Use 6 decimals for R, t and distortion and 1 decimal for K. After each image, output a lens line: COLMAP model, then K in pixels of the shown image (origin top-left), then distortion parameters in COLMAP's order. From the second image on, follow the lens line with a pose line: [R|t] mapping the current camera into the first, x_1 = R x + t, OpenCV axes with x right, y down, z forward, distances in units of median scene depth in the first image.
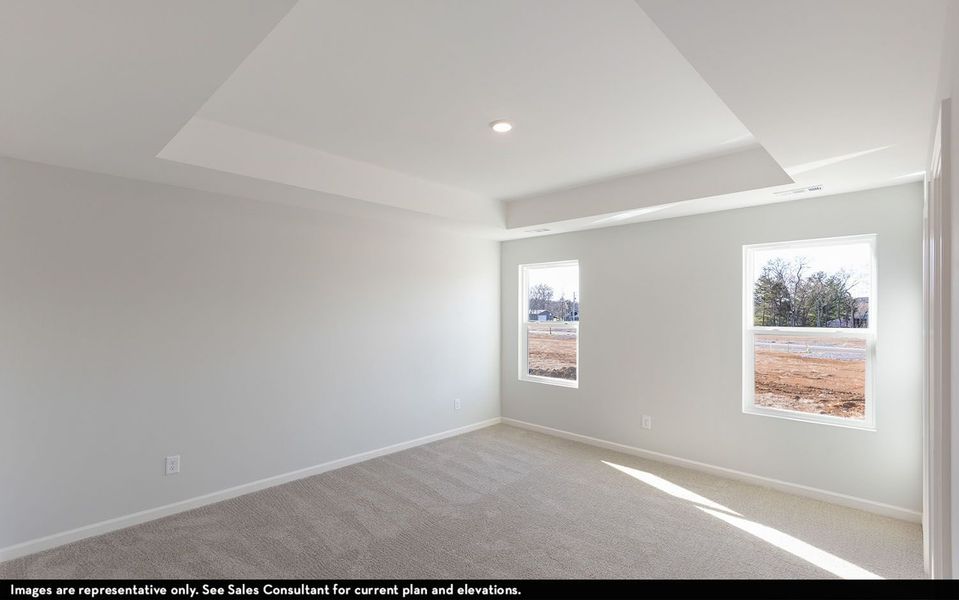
lens RADIAL K [[449.7, 0, 477.2], [0, 449.7, 300.4], [0, 0, 1]] dist [0.013761, -0.008318]
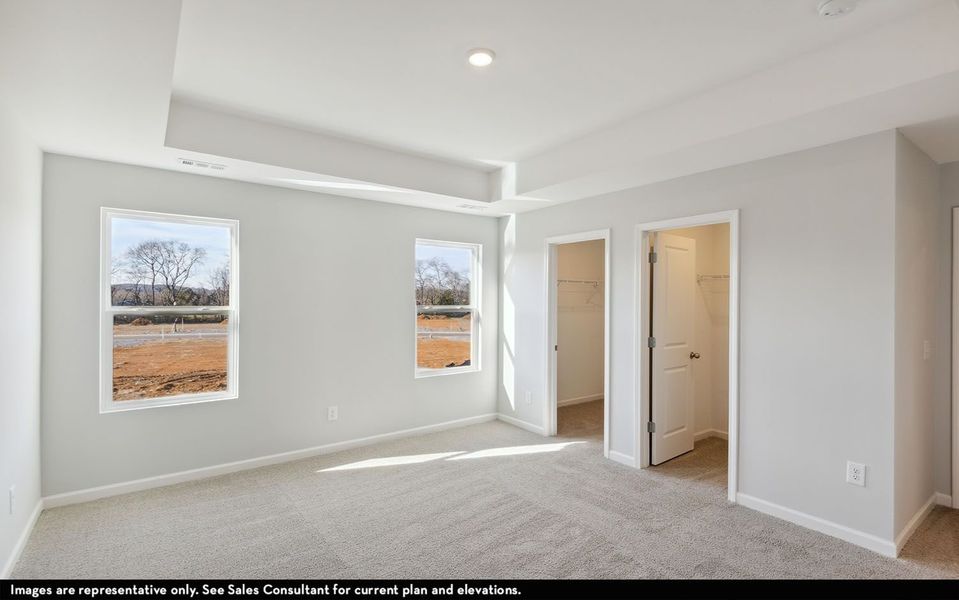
lens RADIAL K [[449.7, 0, 477.7], [0, 449.7, 304.8], [0, 0, 1]] dist [0.013761, -0.008318]
pose [[0.145693, -0.010801, 0.989271, -0.434756], [-0.025298, 0.999573, 0.014639, 0.023915], [-0.989006, -0.027160, 0.145357, 0.512242]]
